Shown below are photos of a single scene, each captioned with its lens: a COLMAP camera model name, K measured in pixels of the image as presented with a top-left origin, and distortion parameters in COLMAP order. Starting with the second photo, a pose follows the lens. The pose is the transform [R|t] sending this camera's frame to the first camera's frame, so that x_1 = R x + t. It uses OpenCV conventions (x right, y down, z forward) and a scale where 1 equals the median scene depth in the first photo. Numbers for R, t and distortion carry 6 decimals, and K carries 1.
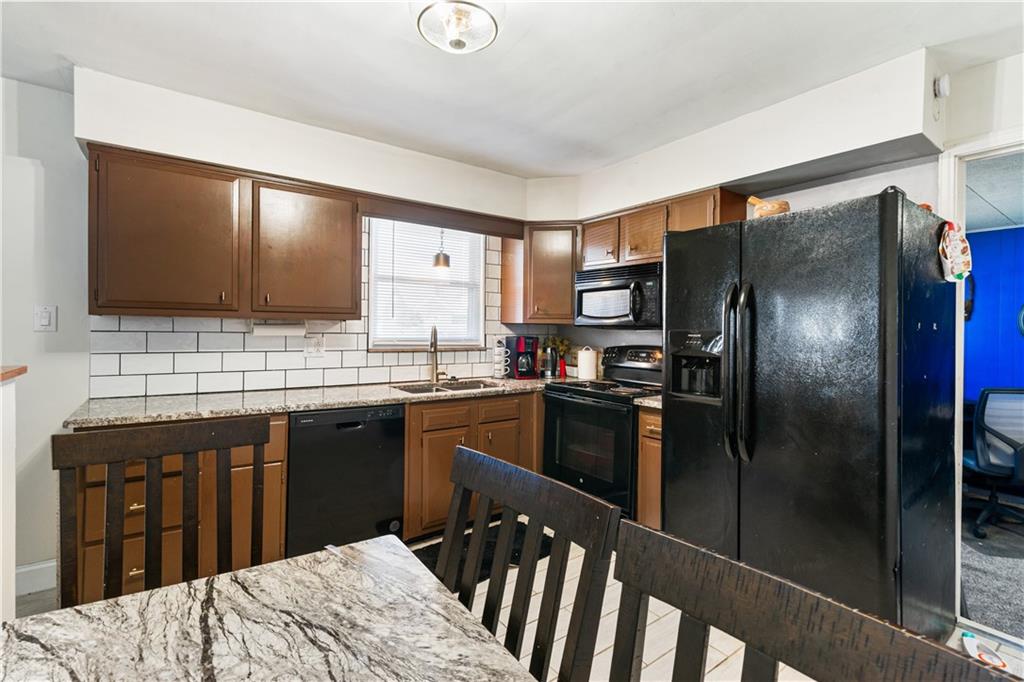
lens RADIAL K [[465.6, 0, 494.7], [0, 465.6, 327.7], [0, 0, 1]] dist [-0.002089, -0.000192]
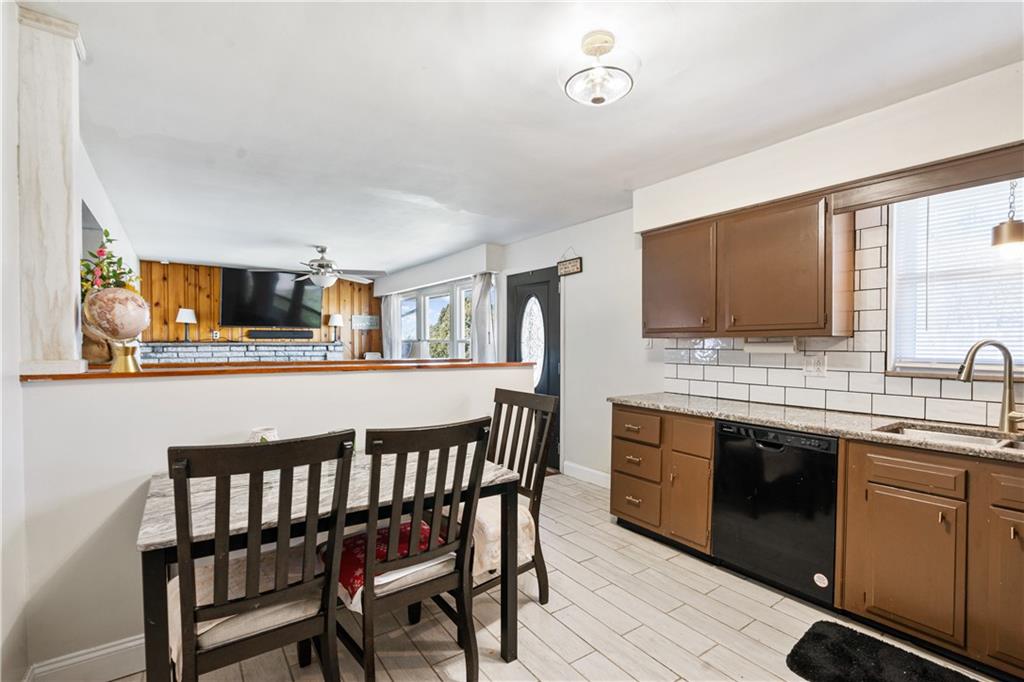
lens RADIAL K [[465.6, 0, 512.1], [0, 465.6, 346.6], [0, 0, 1]] dist [-0.002089, -0.000192]
pose [[0.008448, -0.007280, -0.999938, 0.548407], [-0.000492, 0.999973, -0.007285, 0.010236], [0.999964, 0.000553, 0.008444, 0.384497]]
